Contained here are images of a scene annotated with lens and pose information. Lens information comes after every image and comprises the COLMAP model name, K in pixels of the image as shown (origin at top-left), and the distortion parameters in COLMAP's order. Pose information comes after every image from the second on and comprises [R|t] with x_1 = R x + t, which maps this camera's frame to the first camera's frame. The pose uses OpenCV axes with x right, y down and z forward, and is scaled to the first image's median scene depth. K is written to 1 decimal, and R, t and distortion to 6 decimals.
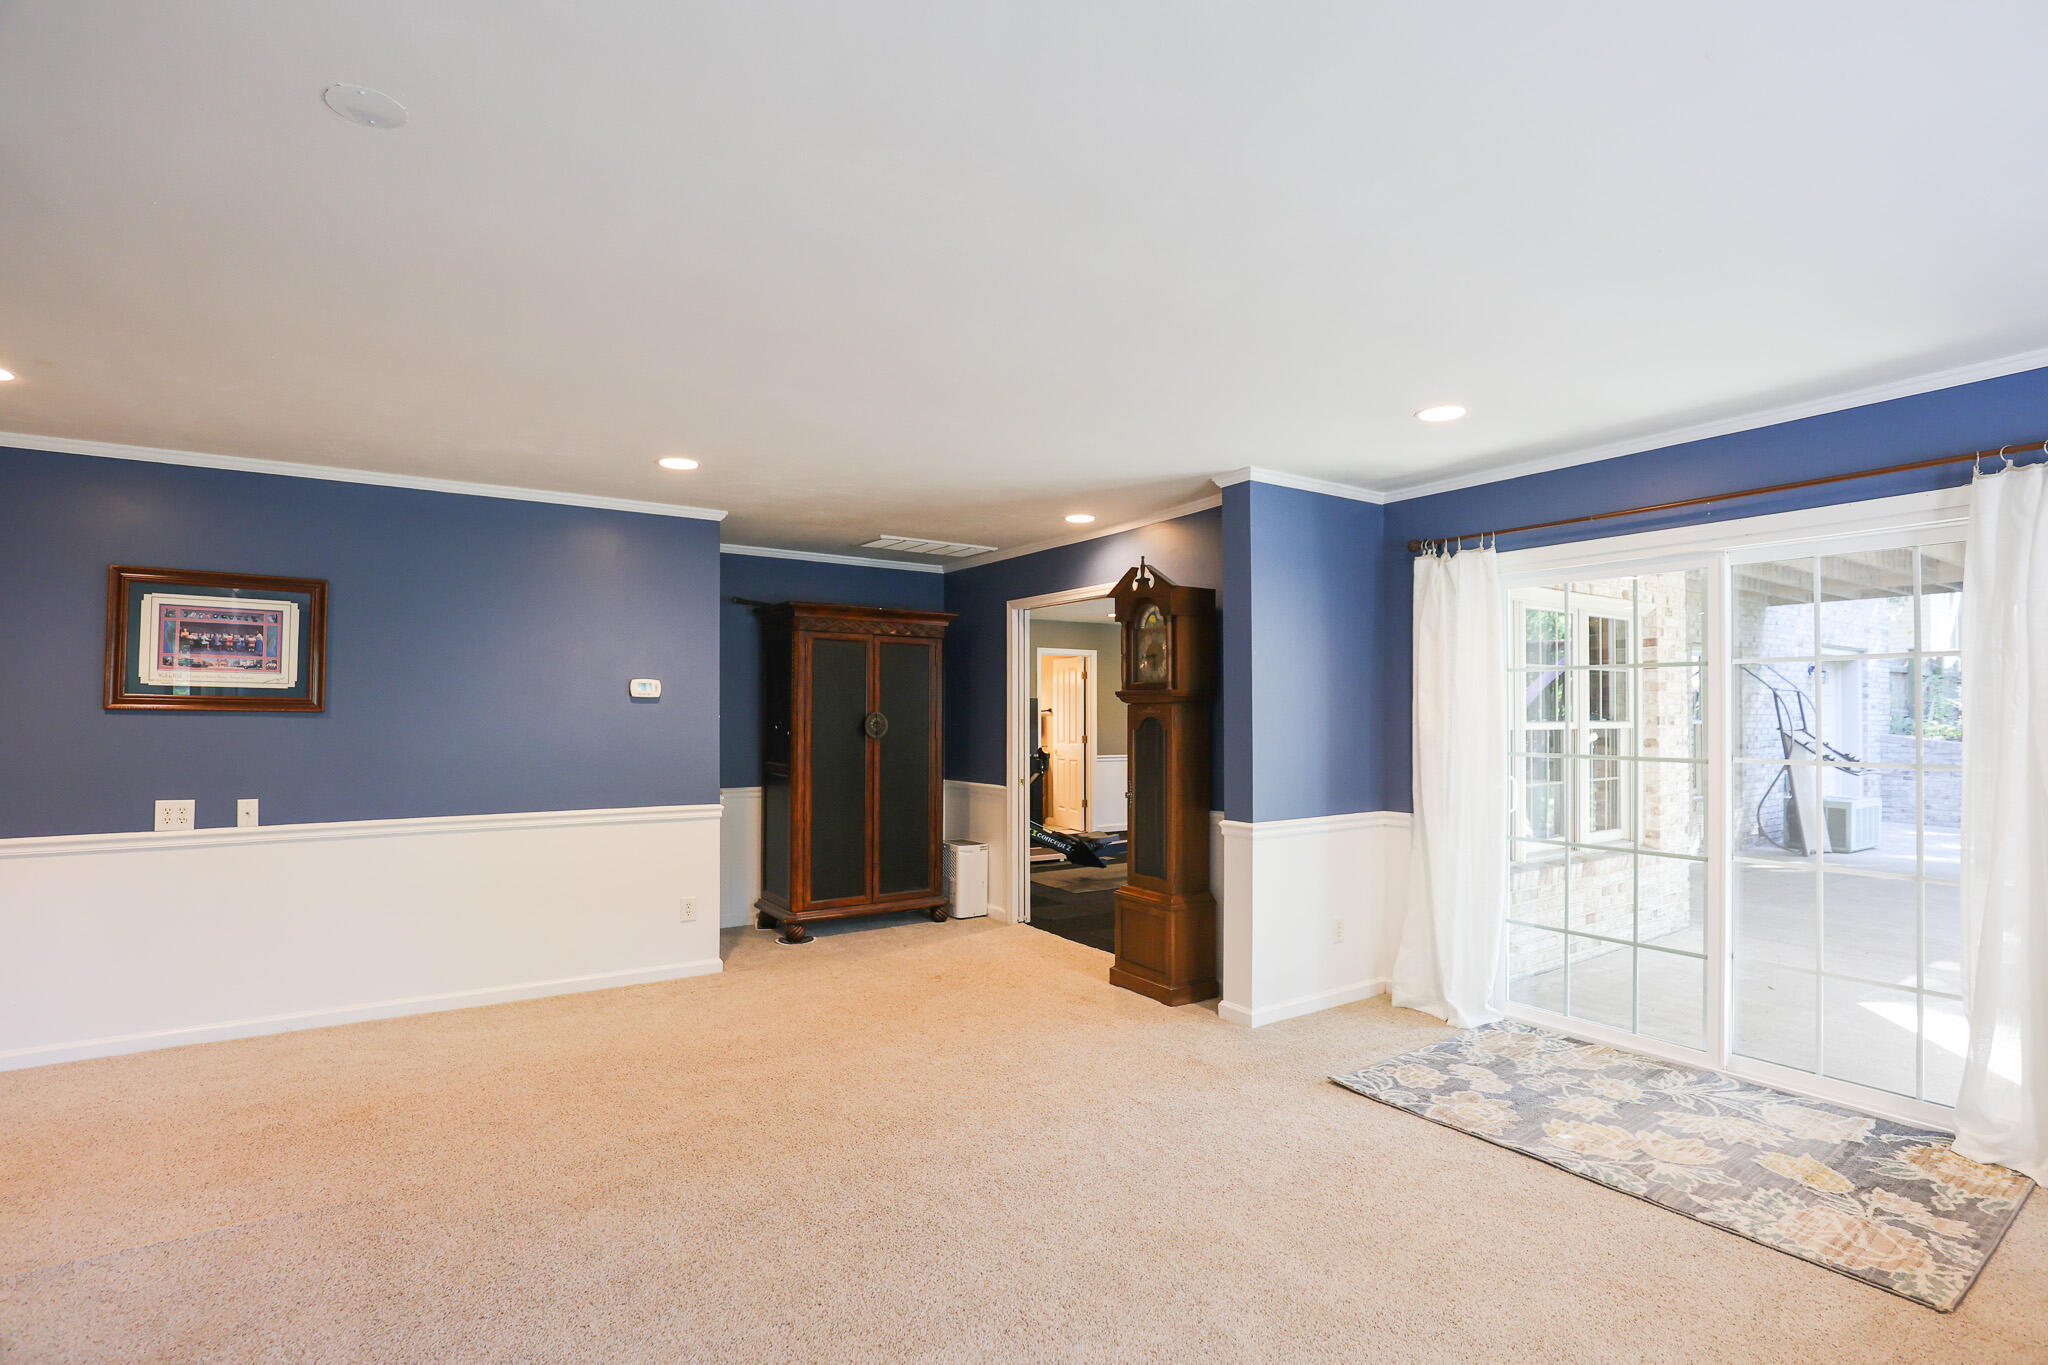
lens RADIAL K [[957.9, 0, 1025.0], [0, 957.9, 692.6], [0, 0, 1]] dist [-0.037439, 0.006002]
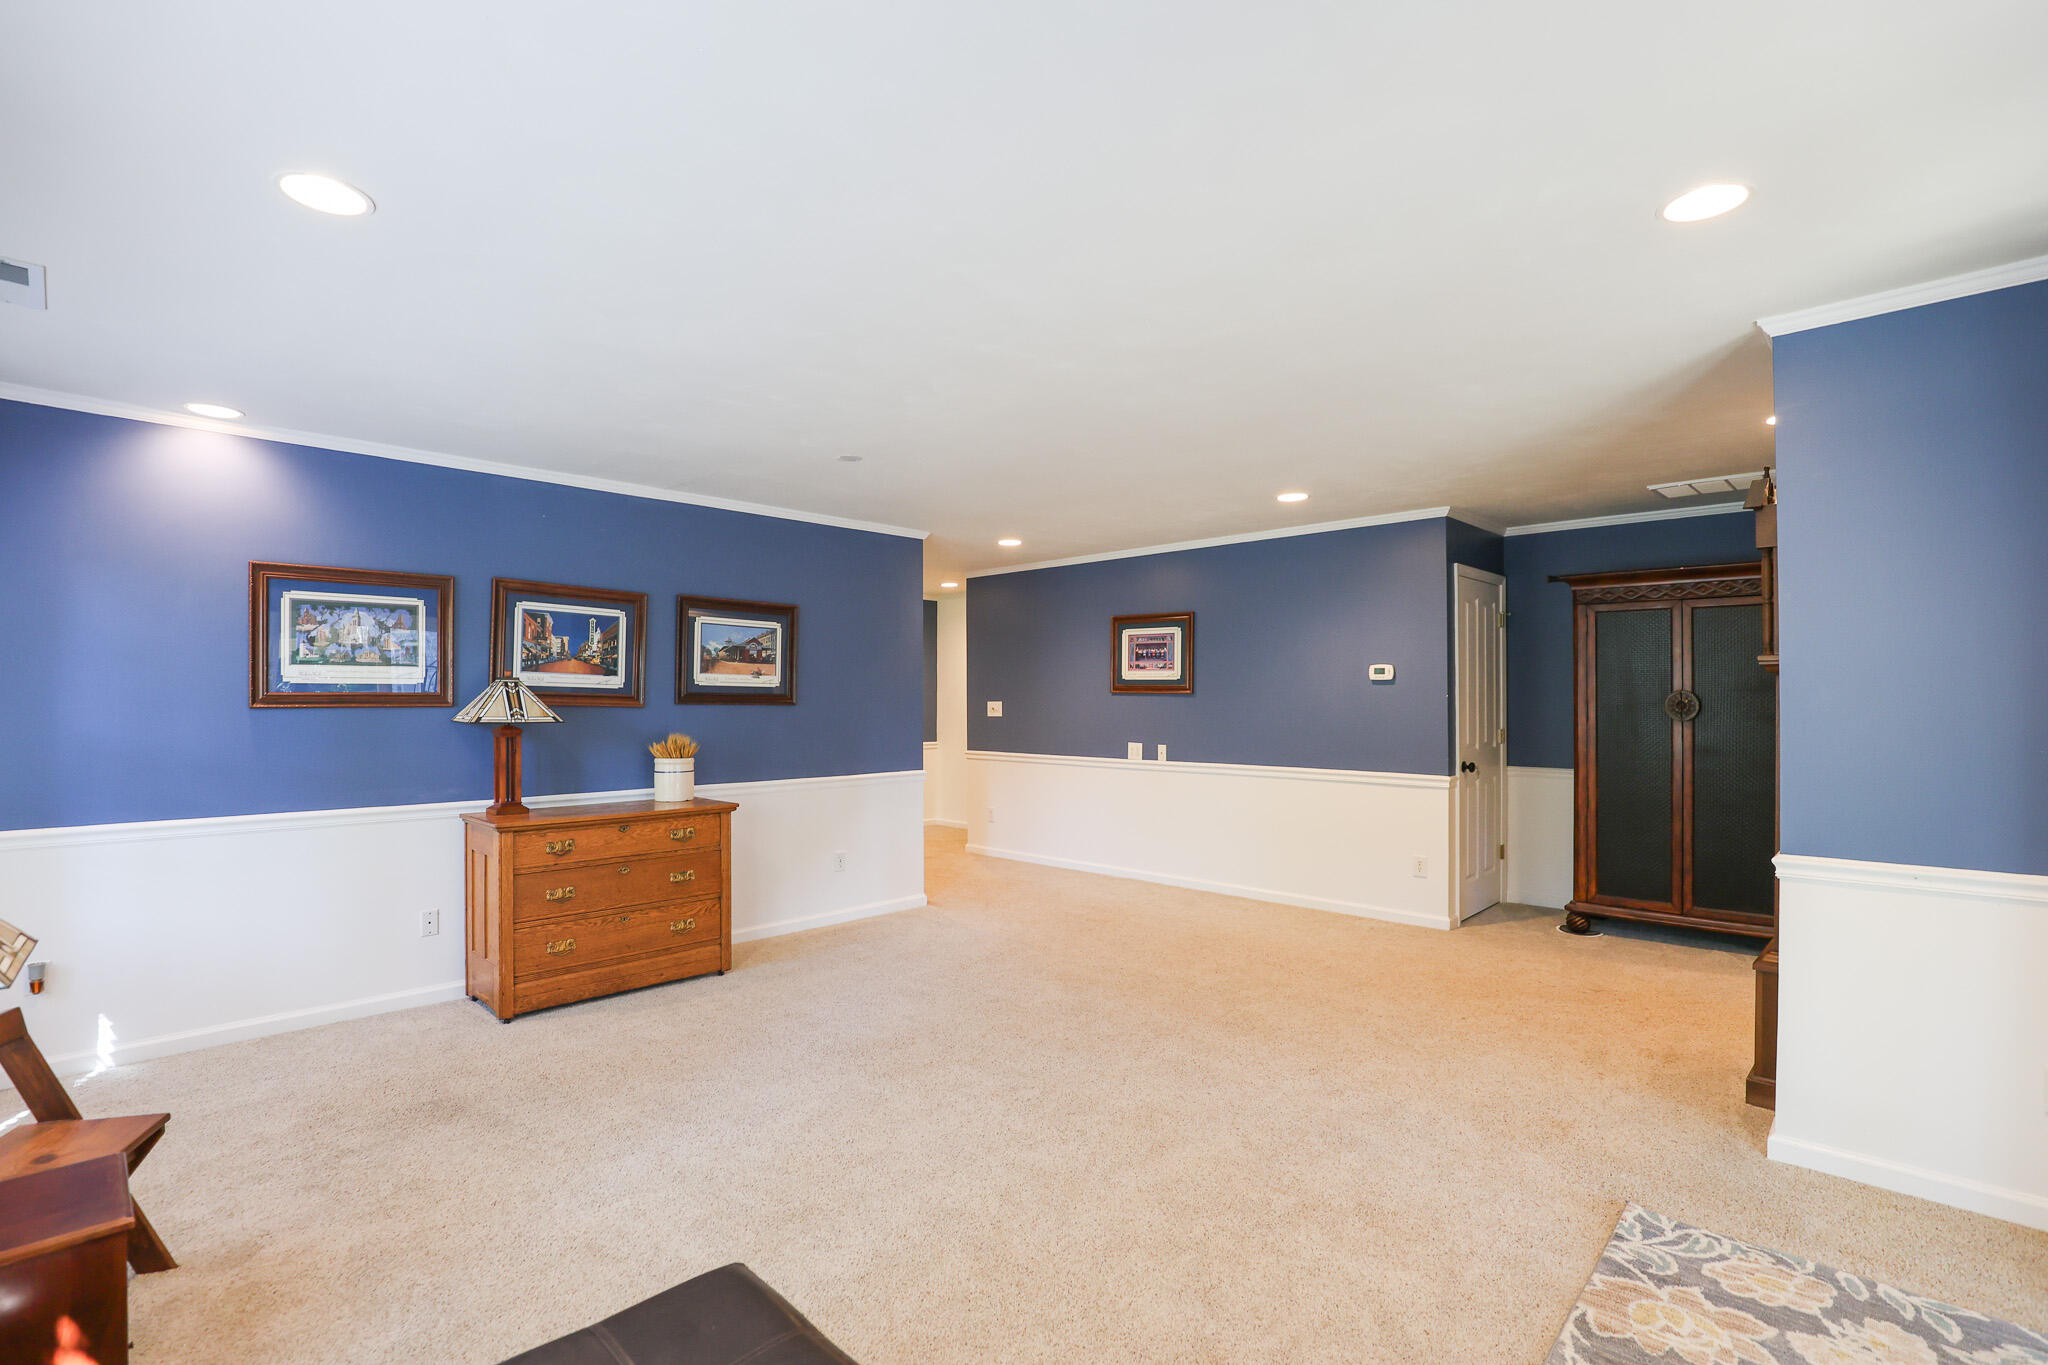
lens RADIAL K [[957.9, 0, 1023.4], [0, 957.9, 690.3], [0, 0, 1]] dist [-0.037439, 0.006002]
pose [[0.215422, -0.009052, -0.976479, 0.816297], [0.023231, 0.999722, -0.004143, 0.015473], [0.976245, -0.021792, 0.215572, 0.378238]]
